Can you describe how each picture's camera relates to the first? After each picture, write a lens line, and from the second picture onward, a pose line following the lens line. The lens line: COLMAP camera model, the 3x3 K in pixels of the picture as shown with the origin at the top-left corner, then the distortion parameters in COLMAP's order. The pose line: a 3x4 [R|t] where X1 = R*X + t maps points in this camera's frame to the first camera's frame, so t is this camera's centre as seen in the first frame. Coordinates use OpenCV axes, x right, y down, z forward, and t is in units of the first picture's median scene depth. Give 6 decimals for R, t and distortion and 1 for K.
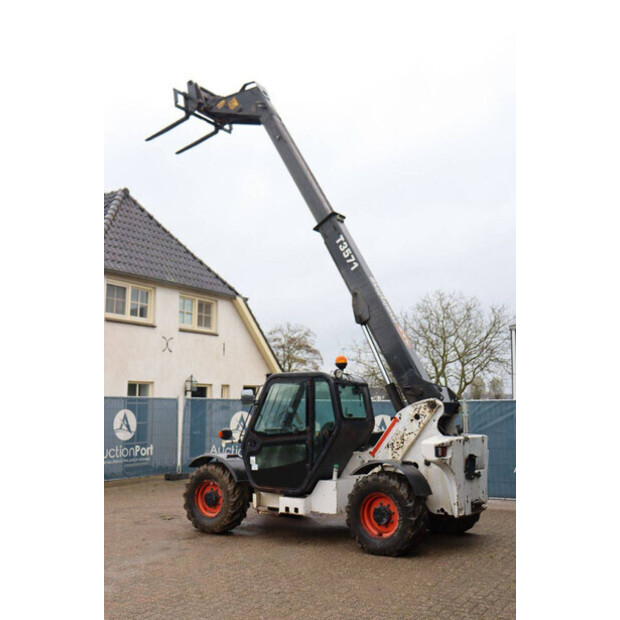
lens RADIAL K [[644.7, 0, 309.9], [0, 644.7, 302.2], [0, 0, 1]] dist [-0.054012, 0.012073]
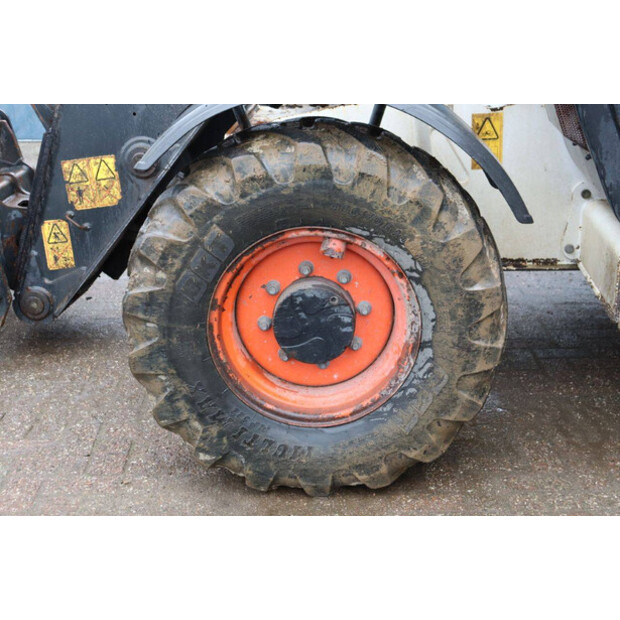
lens RADIAL K [[1002.9, 0, 310.0], [0, 1002.9, 310.0], [0, 0, 1]] dist [0.165314, 0.002247]
pose [[0.858123, -0.195198, 0.474893, -0.302189], [-0.054227, 0.885287, 0.461872, 0.178982], [-0.510573, -0.422095, 0.749100, 0.822296]]
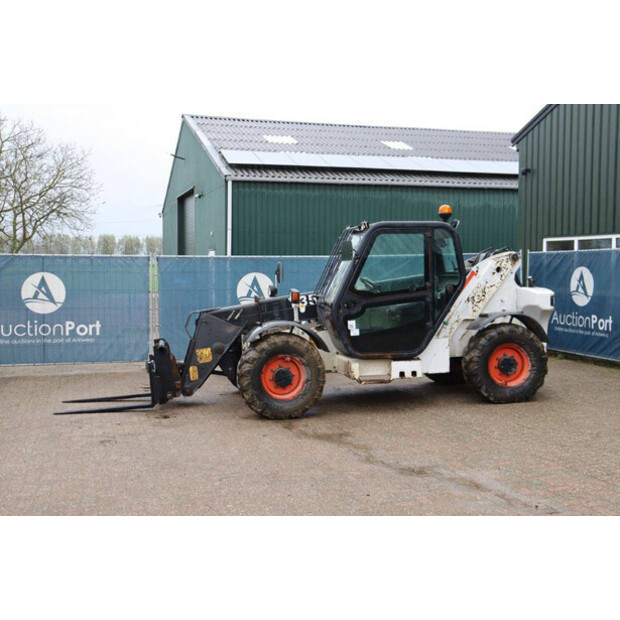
lens RADIAL K [[769.0, 0, 310.0], [0, 769.0, 310.0], [0, 0, 1]] dist [0.012474, 0.039988]
pose [[0.685826, -0.052886, 0.725841, -0.853691], [-0.104110, 0.979969, 0.169773, 0.062420], [-0.720280, -0.192002, 0.666582, 0.372488]]
